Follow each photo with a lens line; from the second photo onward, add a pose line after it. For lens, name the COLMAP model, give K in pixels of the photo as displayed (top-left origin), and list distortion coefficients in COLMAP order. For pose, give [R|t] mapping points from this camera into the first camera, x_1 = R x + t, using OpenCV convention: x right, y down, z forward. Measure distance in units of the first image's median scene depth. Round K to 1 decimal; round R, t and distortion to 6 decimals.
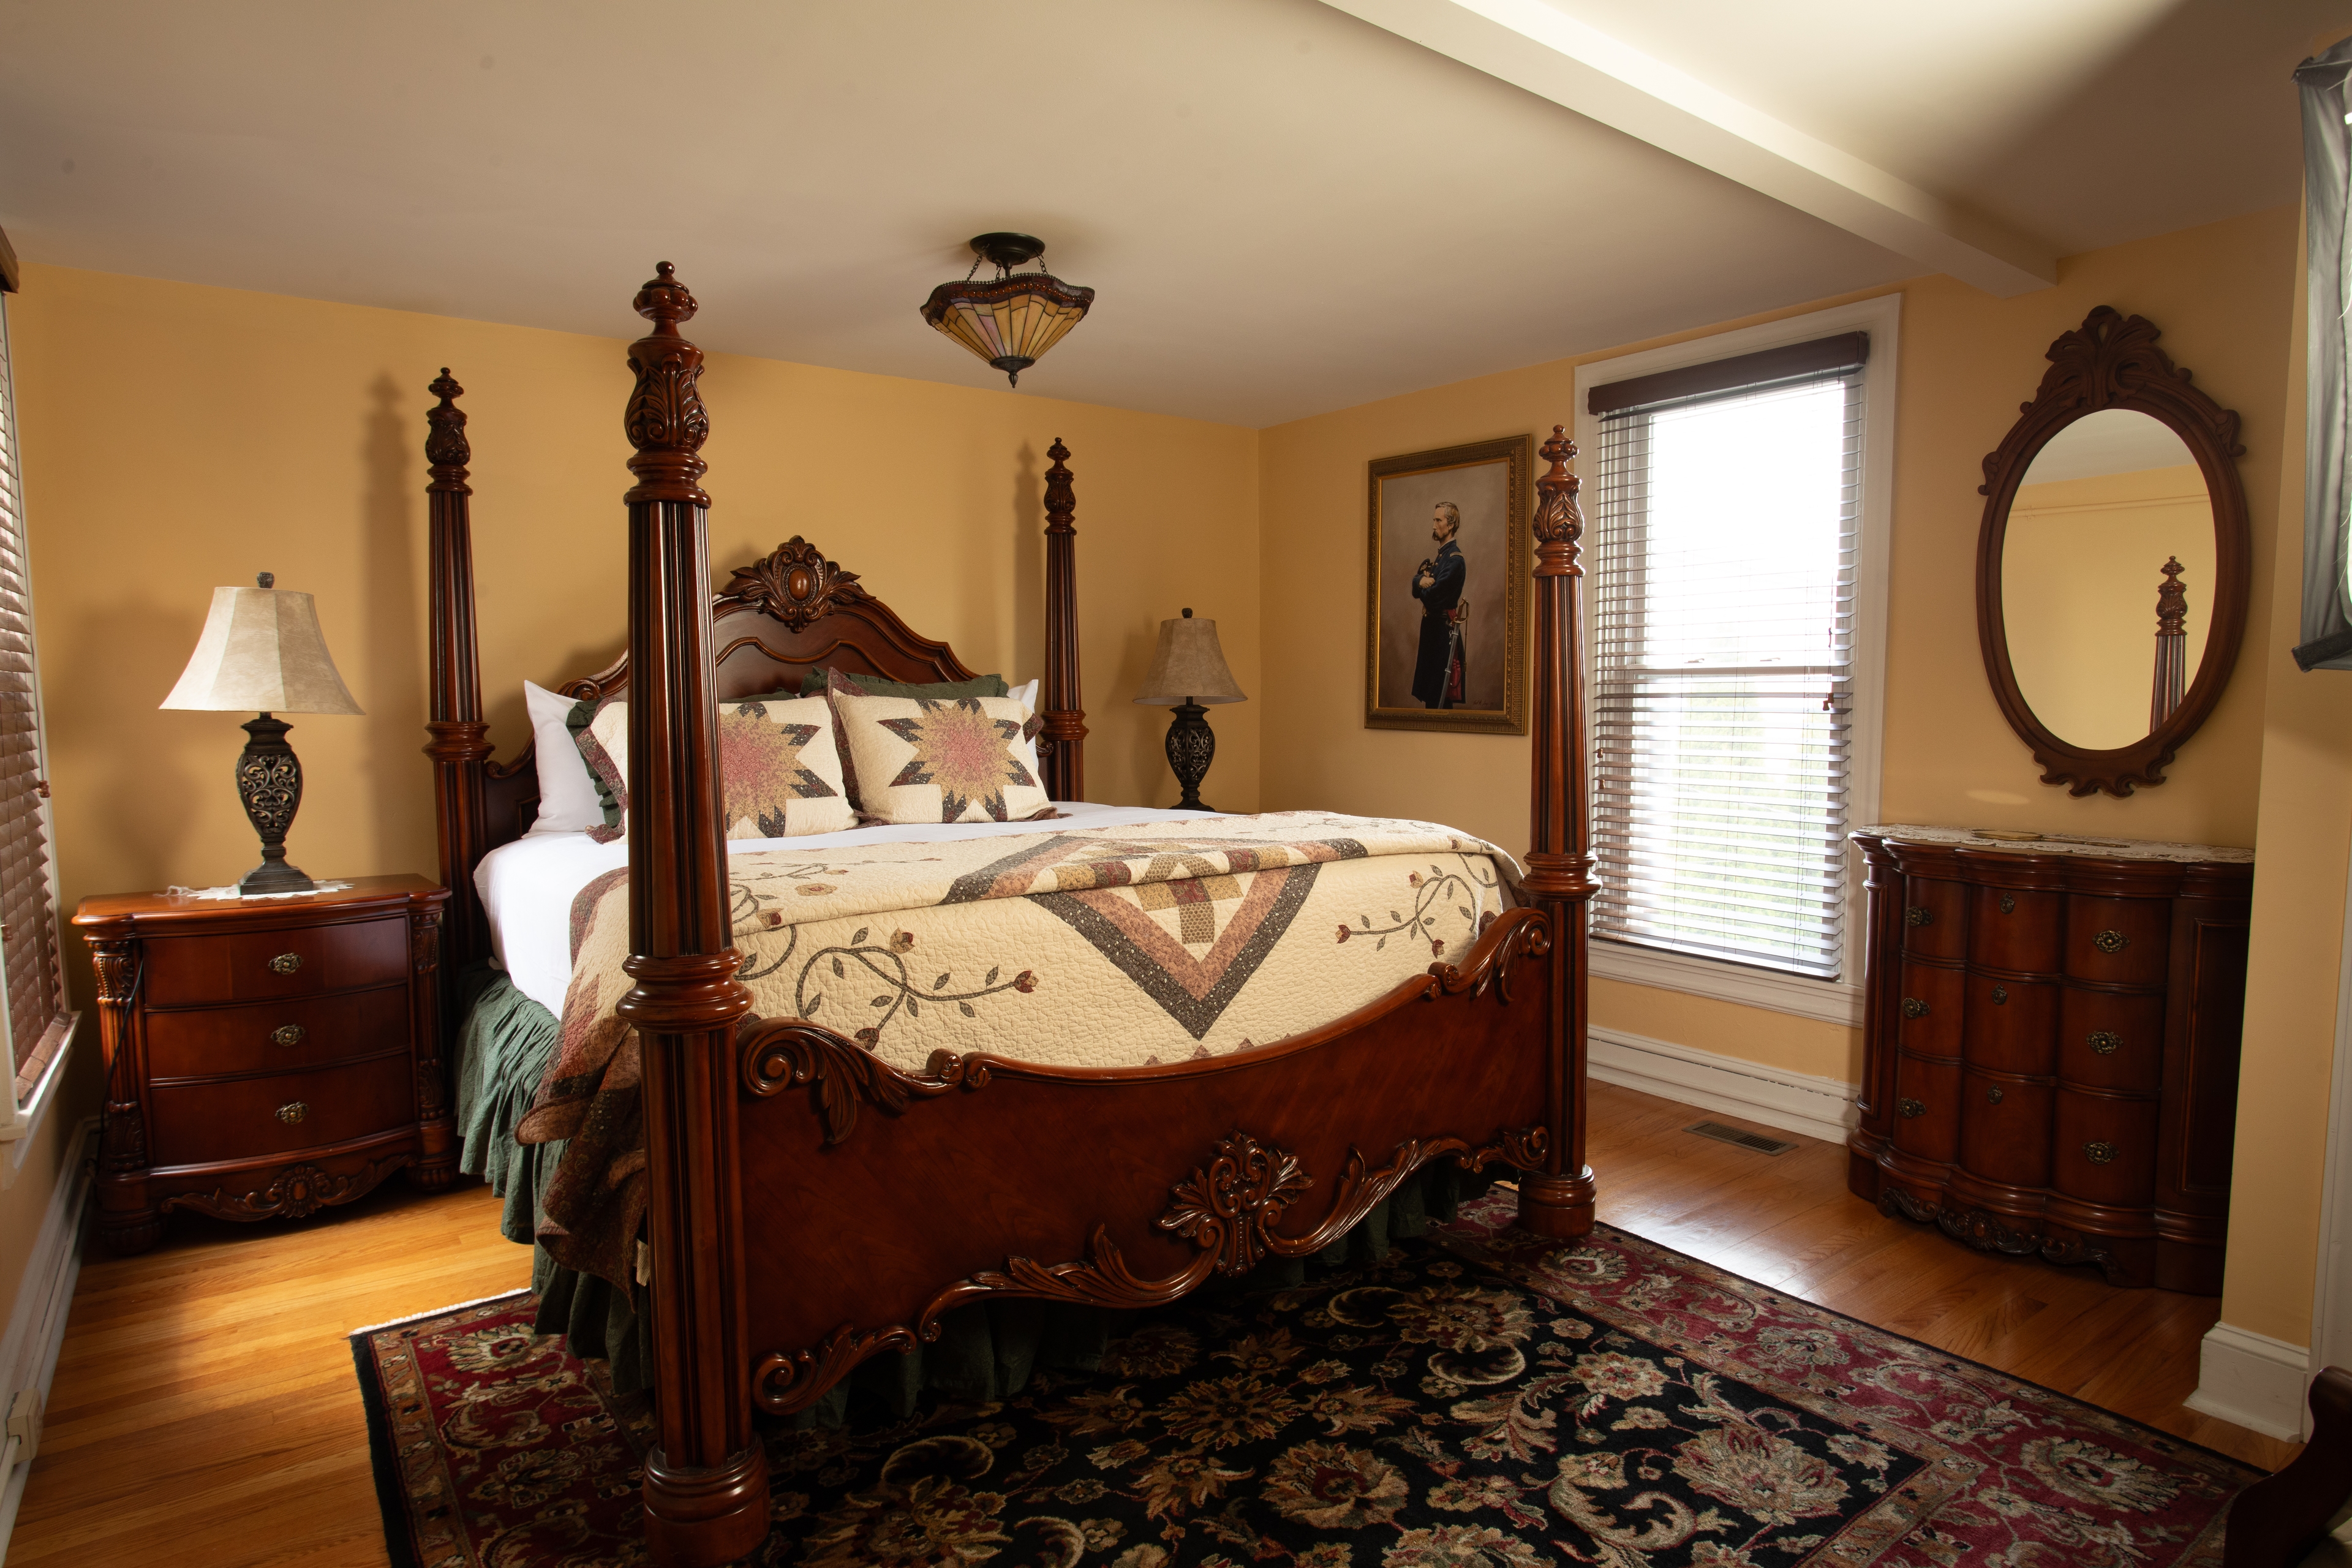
lens RADIAL K [[1357.7, 0, 1169.5], [0, 1357.7, 813.0], [0, 0, 1]] dist [-0.041844, 0.002008]
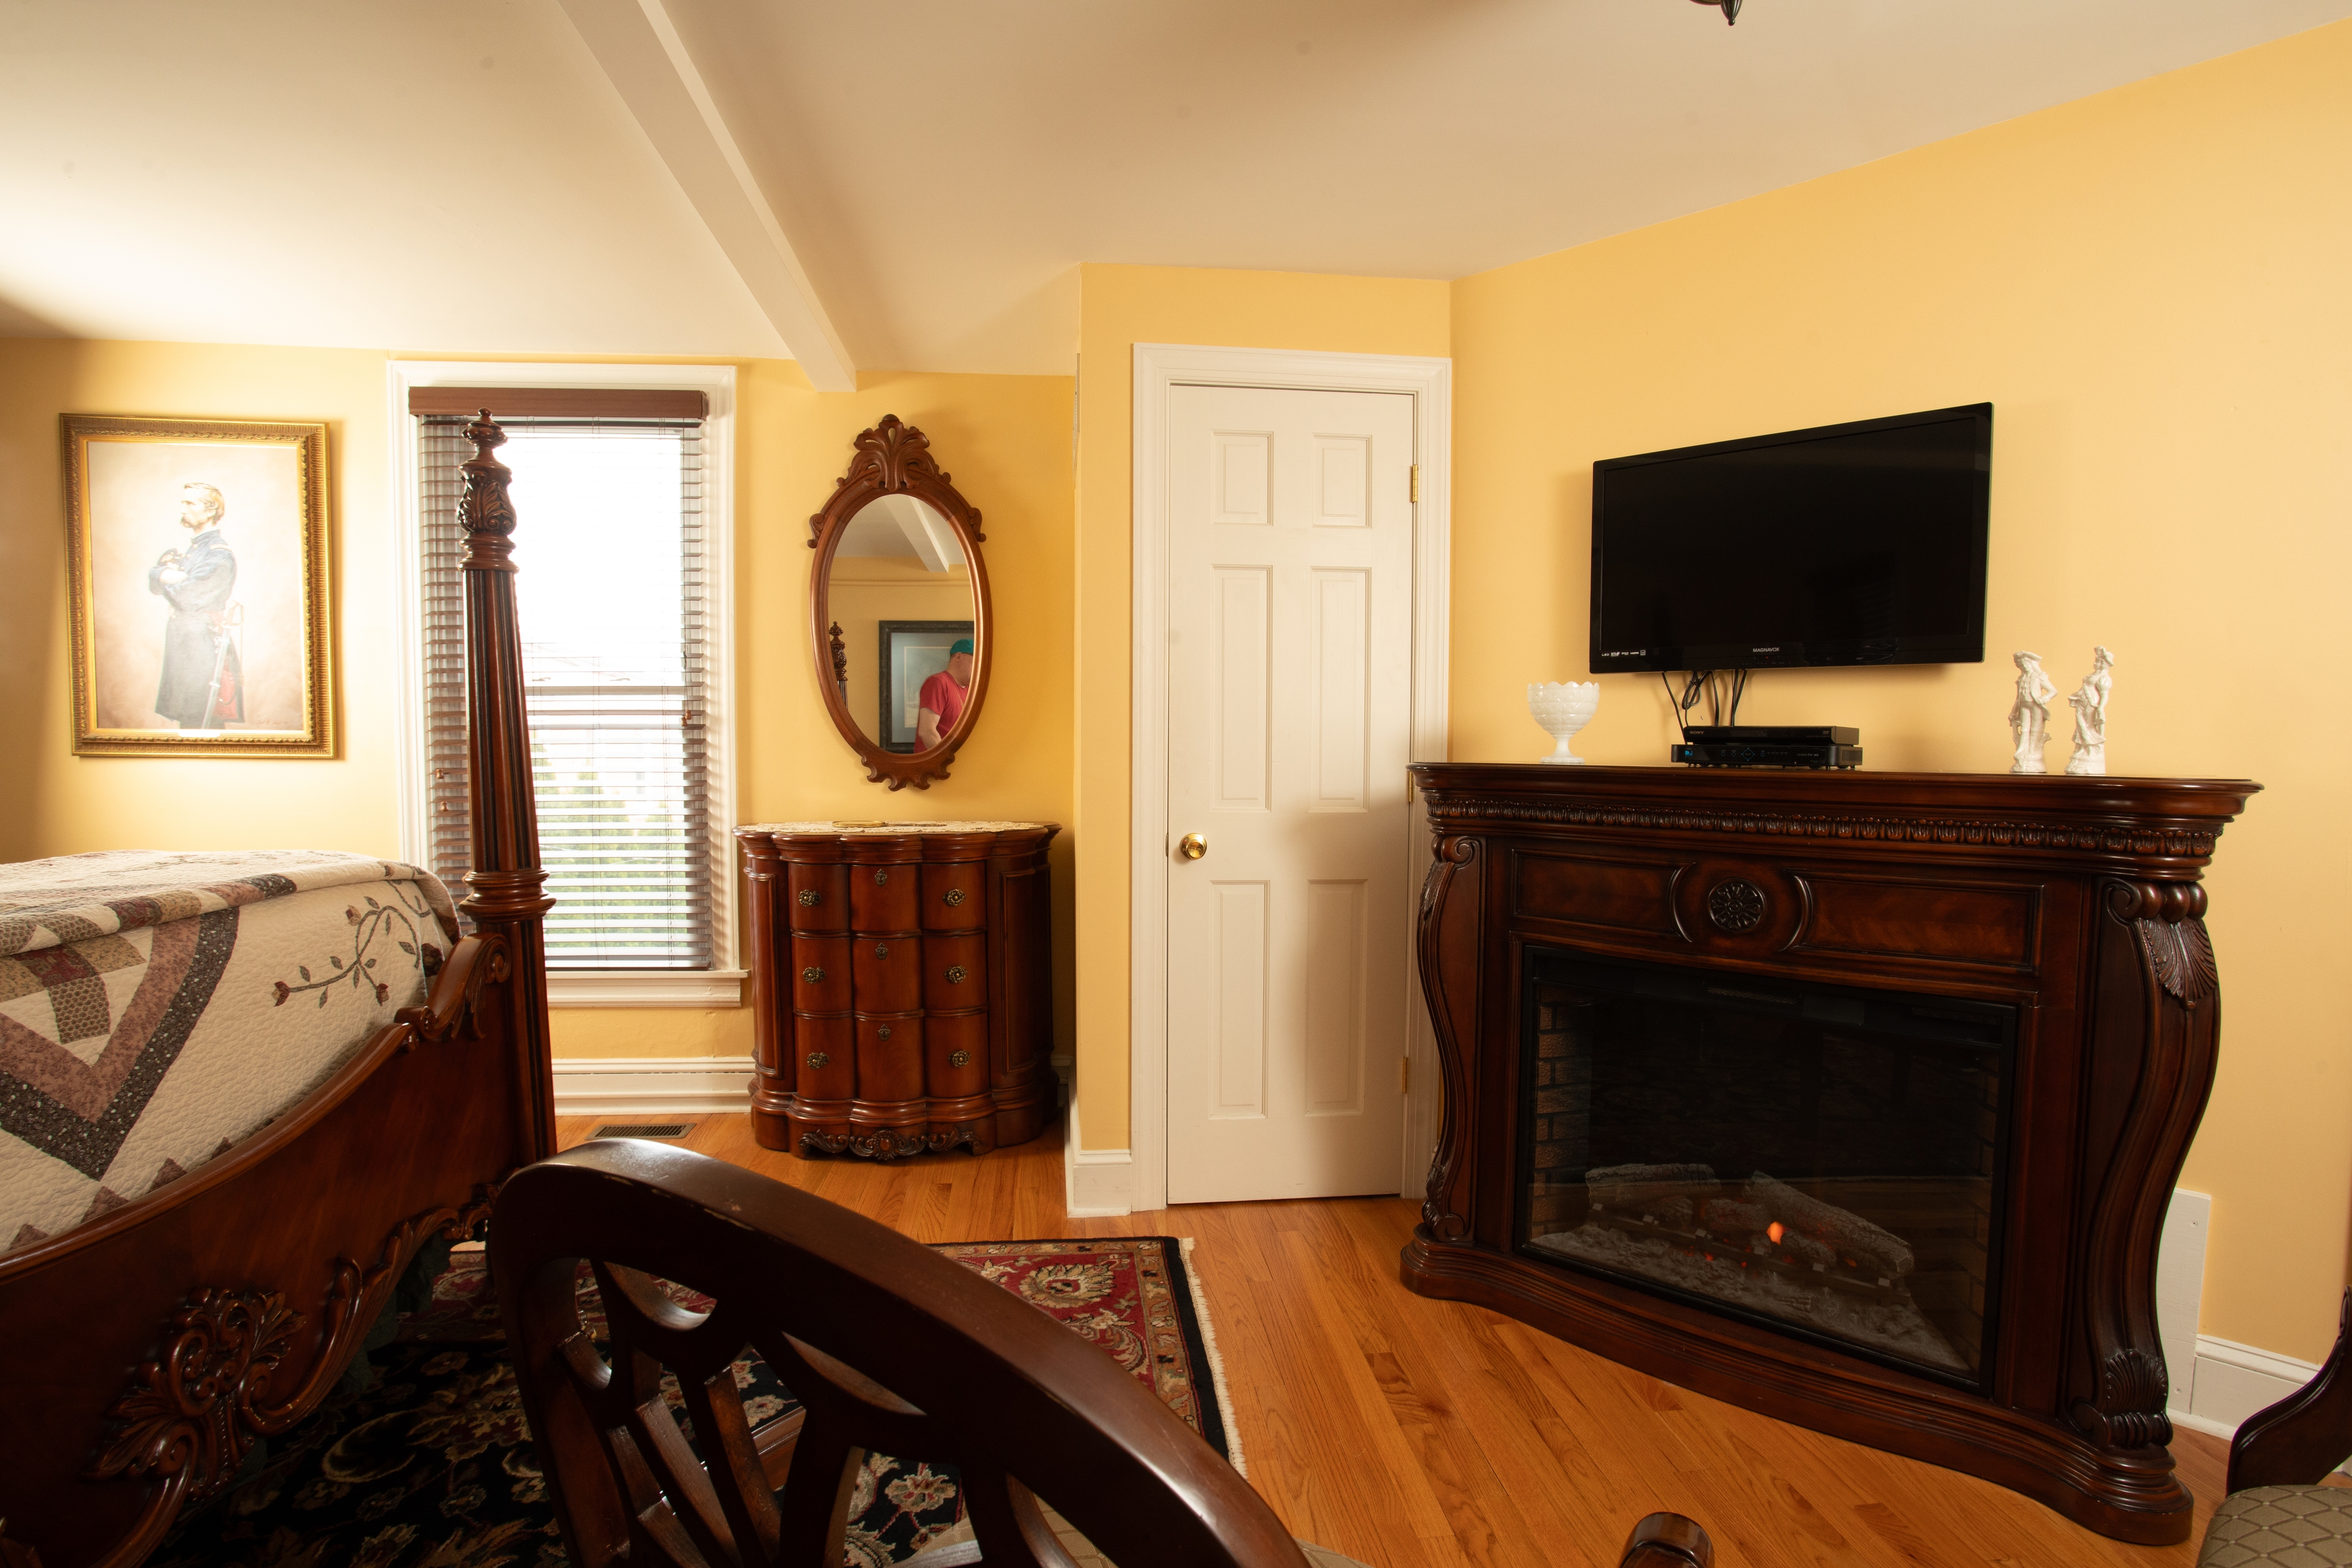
lens RADIAL K [[1171.4, 0, 1183.1], [0, 1171.4, 806.4], [0, 0, 1]] dist [-0.048969, 0.018375]
pose [[0.508121, -0.046449, 0.860032, -0.176967], [0.074014, 0.997206, 0.010129, 0.014374], [-0.858100, 0.058508, 0.510139, 0.222883]]
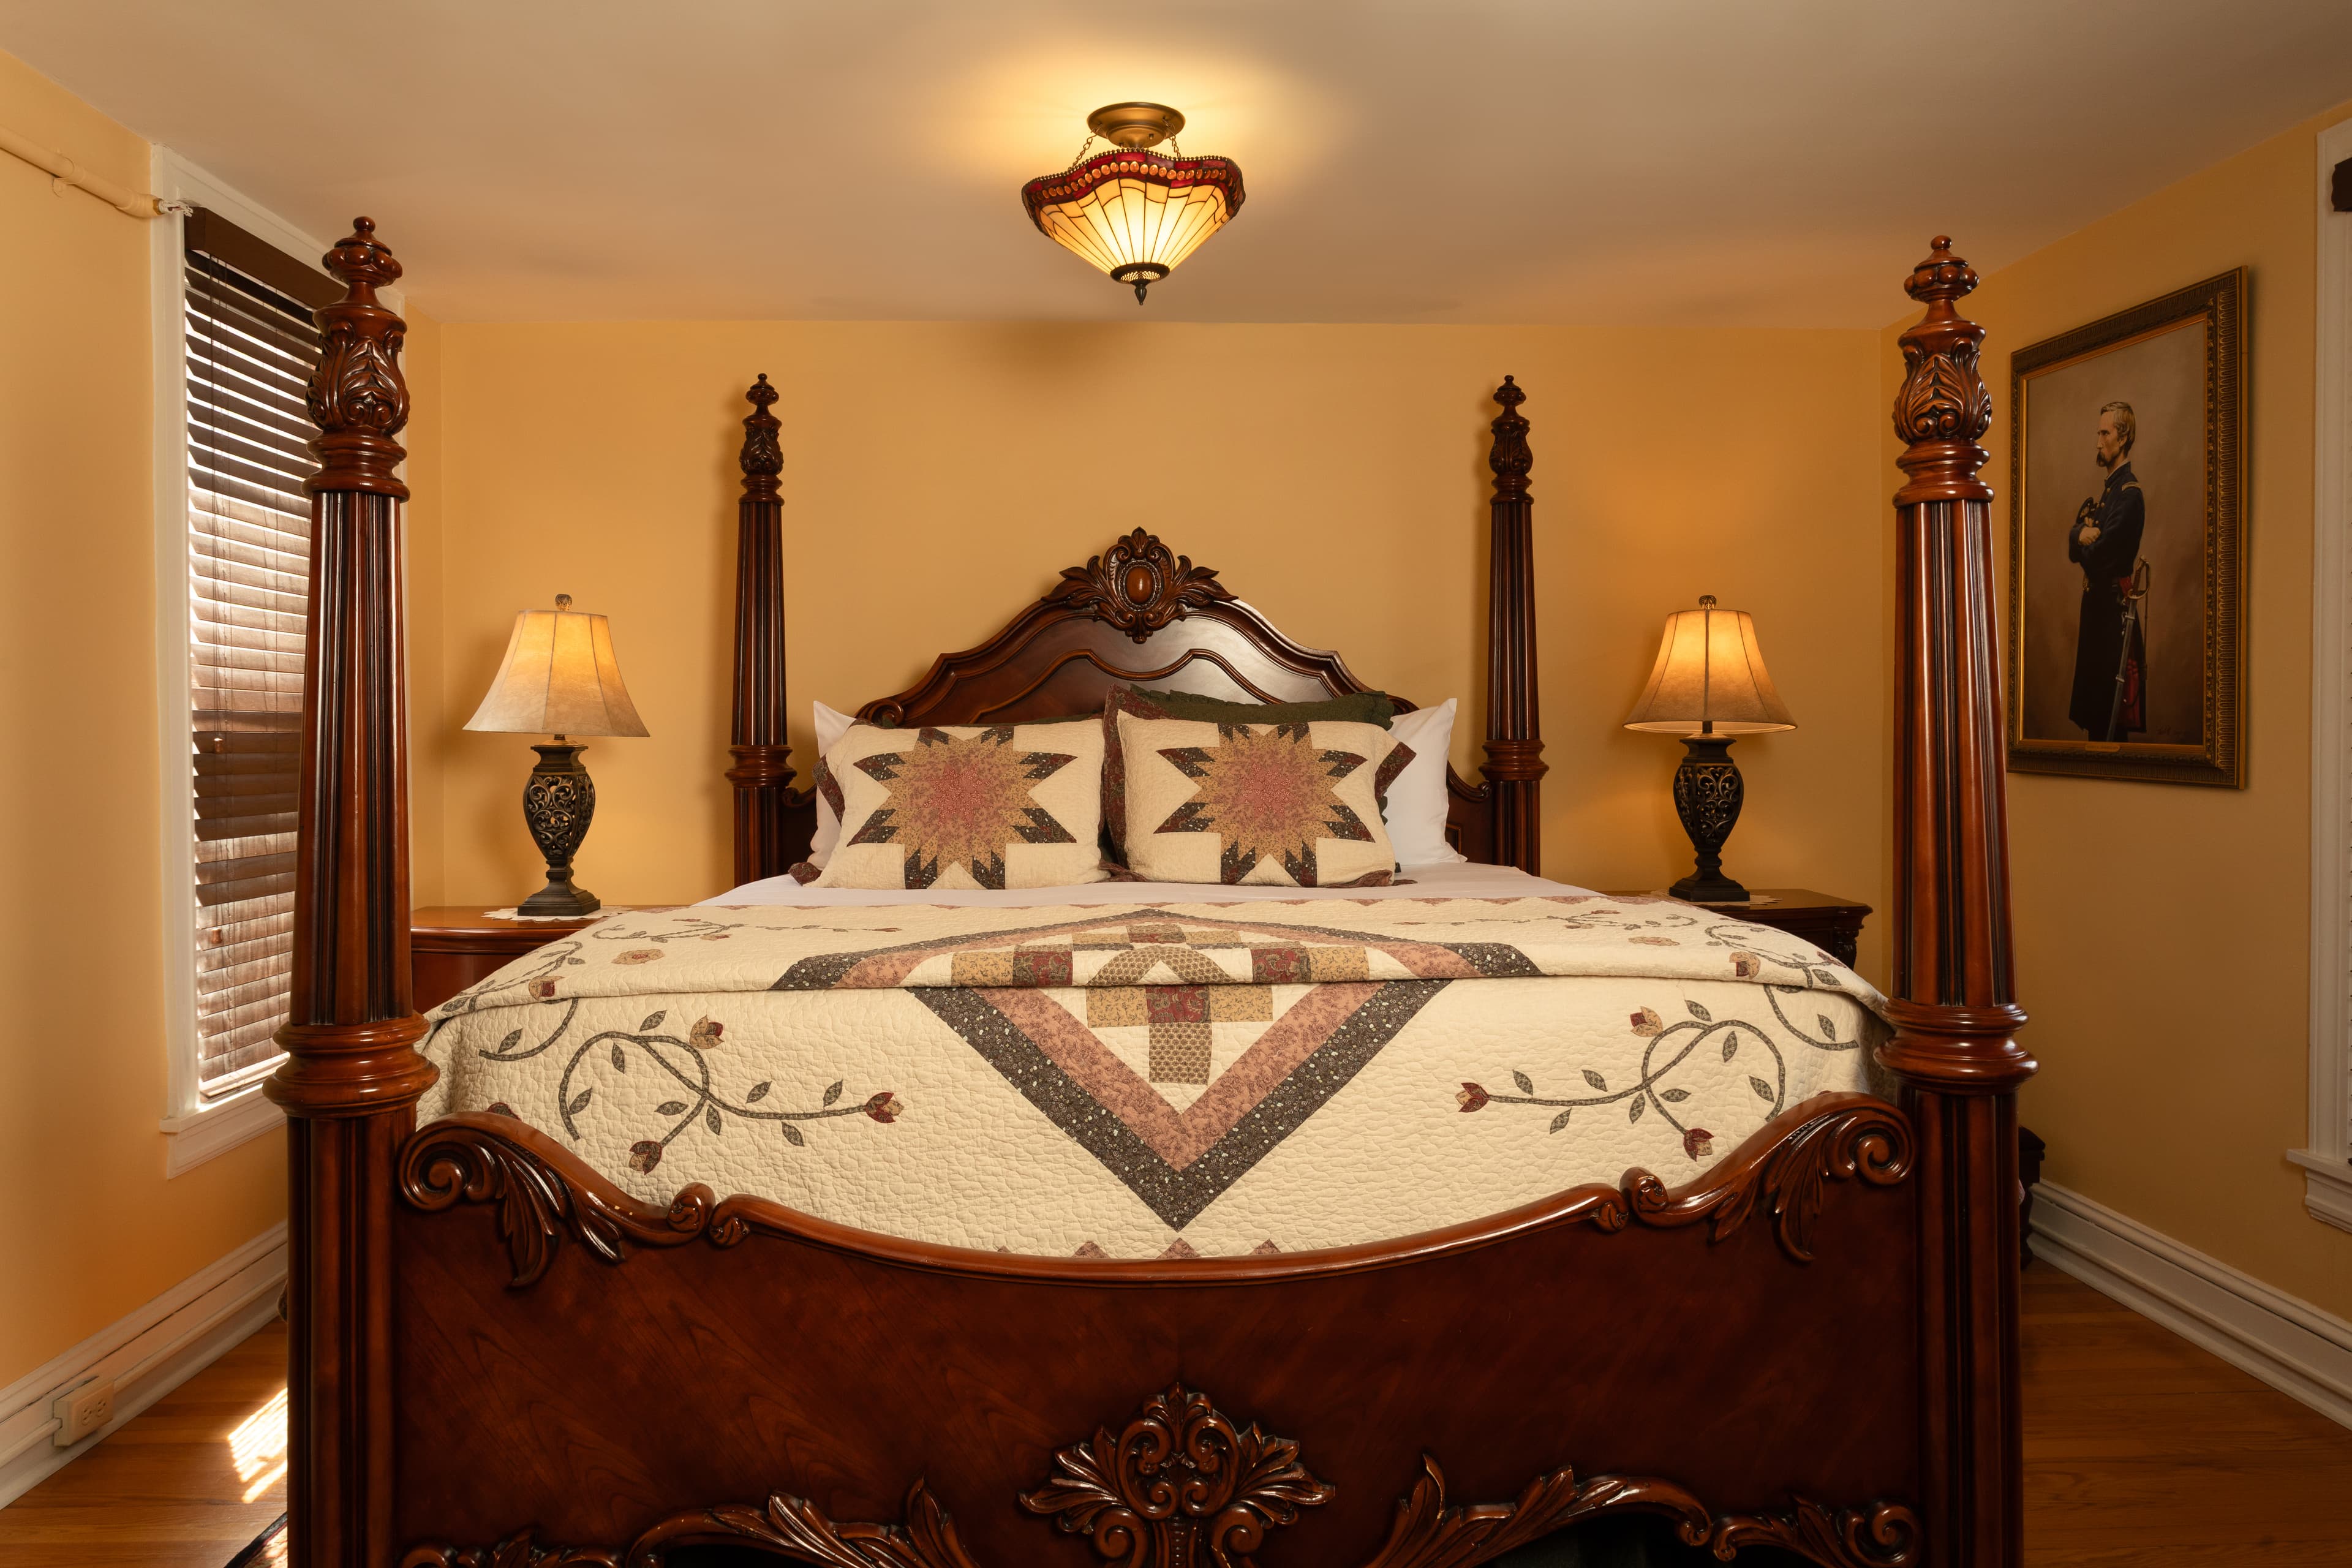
lens RADIAL K [[1586.4, 0, 1173.7], [0, 1586.4, 742.3], [0, 0, 1]] dist [0.012024, -0.001622]
pose [[0.831704, 0.007749, -0.555165, 0.438255], [-0.048916, 0.997037, -0.059365, -0.024858], [0.553060, 0.076531, 0.829619, 0.320327]]
